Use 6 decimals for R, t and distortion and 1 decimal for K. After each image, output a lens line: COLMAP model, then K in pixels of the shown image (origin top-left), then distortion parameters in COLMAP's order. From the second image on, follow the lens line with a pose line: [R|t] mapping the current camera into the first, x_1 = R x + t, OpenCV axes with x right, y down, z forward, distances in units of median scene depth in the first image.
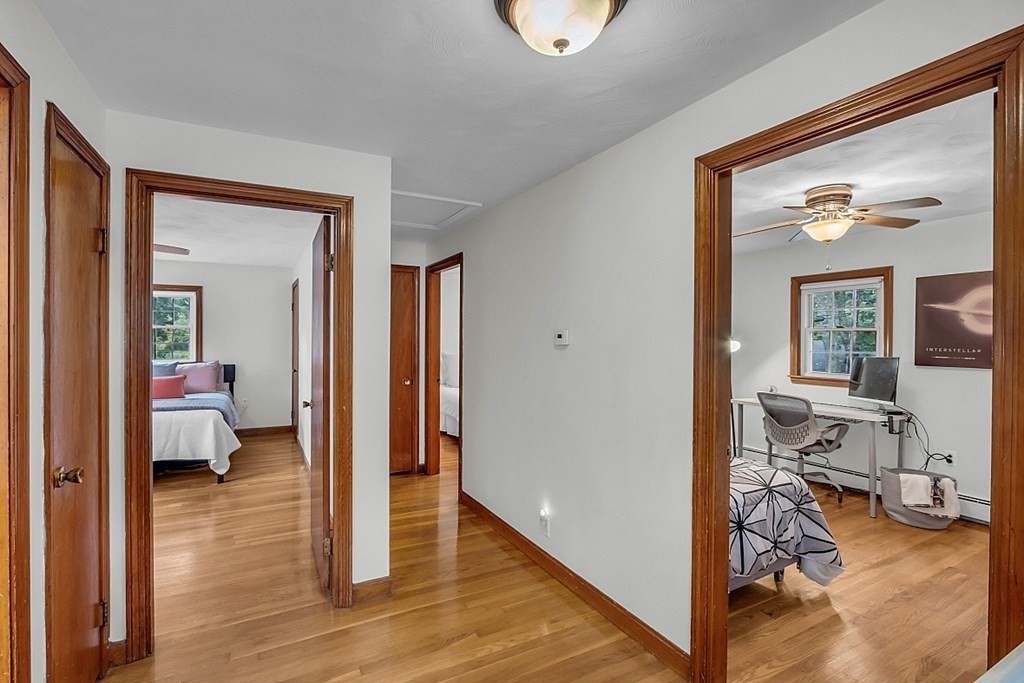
lens RADIAL K [[472.6, 0, 490.3], [0, 472.6, 343.1], [0, 0, 1]] dist [-0.000401, -0.000102]
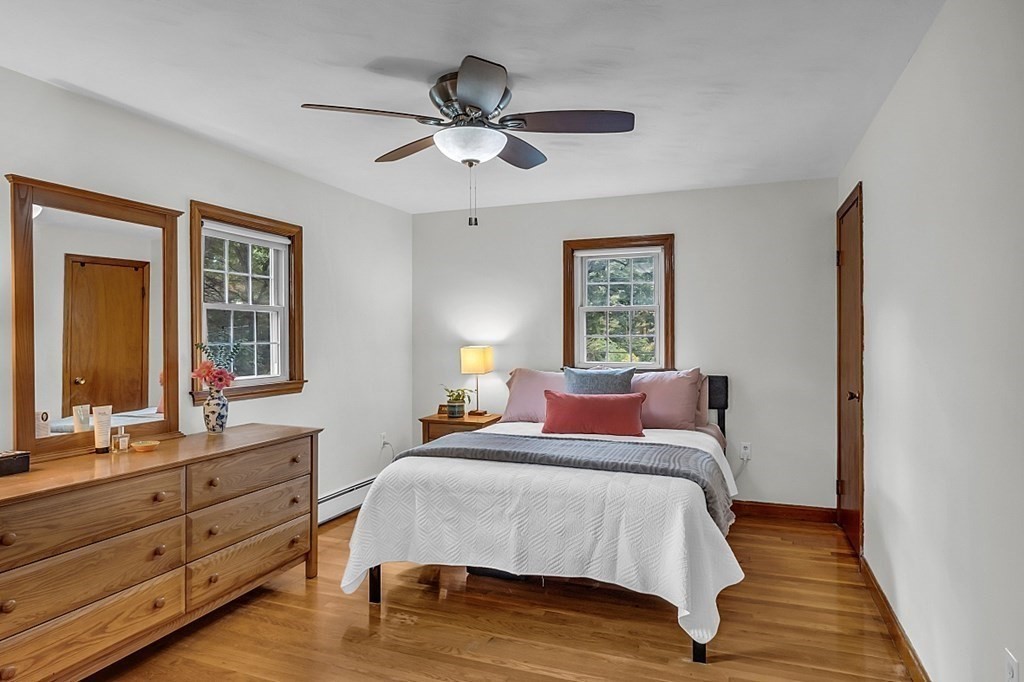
lens RADIAL K [[591.1, 0, 512.0], [0, 591.1, 341.0], [0, 0, 1]] dist [-0.000005, -0.000154]
pose [[0.668696, -0.000727, -0.743535, -0.244345], [-0.001568, 0.999996, -0.002388, 0.008471], [0.743534, 0.002763, 0.668692, 0.439769]]
